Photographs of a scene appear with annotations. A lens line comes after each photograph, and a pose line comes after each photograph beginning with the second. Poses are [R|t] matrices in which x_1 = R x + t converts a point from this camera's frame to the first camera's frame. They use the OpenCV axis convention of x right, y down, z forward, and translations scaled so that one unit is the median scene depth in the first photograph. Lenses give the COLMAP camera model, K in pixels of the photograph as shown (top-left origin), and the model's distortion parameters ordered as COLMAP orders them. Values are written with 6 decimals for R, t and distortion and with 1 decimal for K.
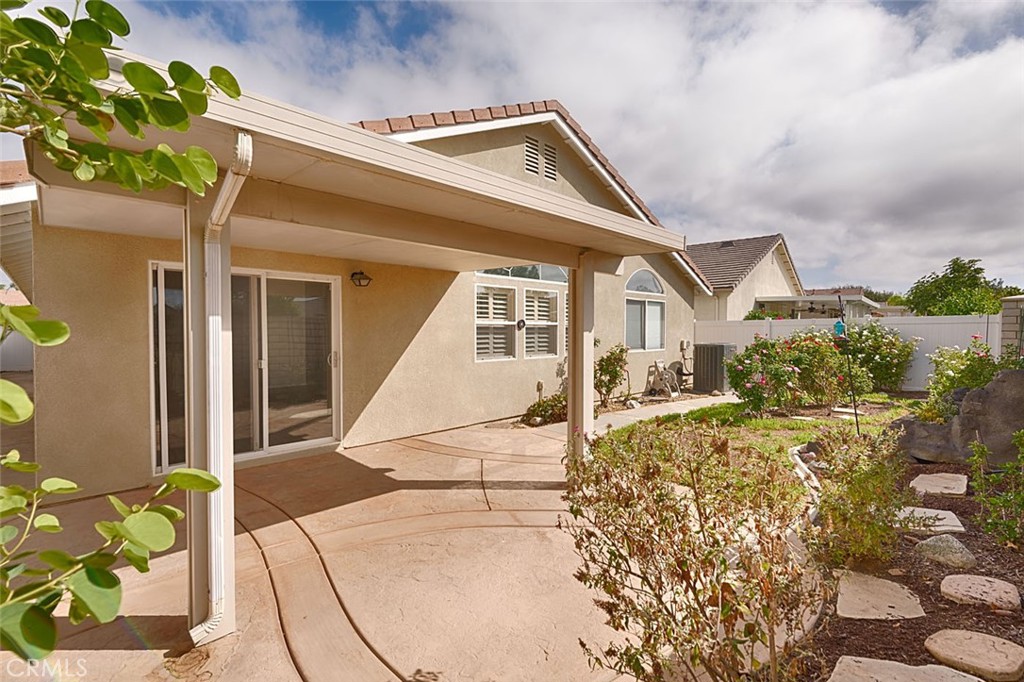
lens RADIAL K [[436.1, 0, 512.0], [0, 436.1, 341.0], [0, 0, 1]] dist [0.001616, -0.000486]
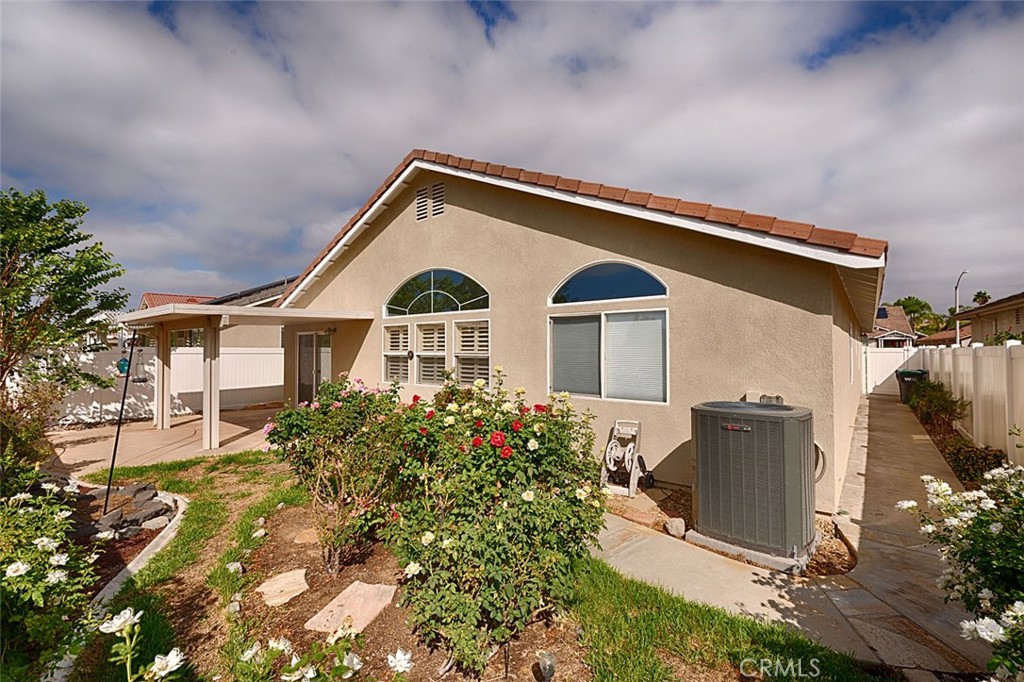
lens RADIAL K [[436.1, 0, 512.0], [0, 436.1, 341.0], [0, 0, 1]] dist [-0.001363, -0.000268]
pose [[0.122605, -0.010279, -0.992402, 1.179390], [-0.016694, 0.999784, -0.012418, -0.063051], [0.992315, 0.018089, 0.122407, 1.091761]]
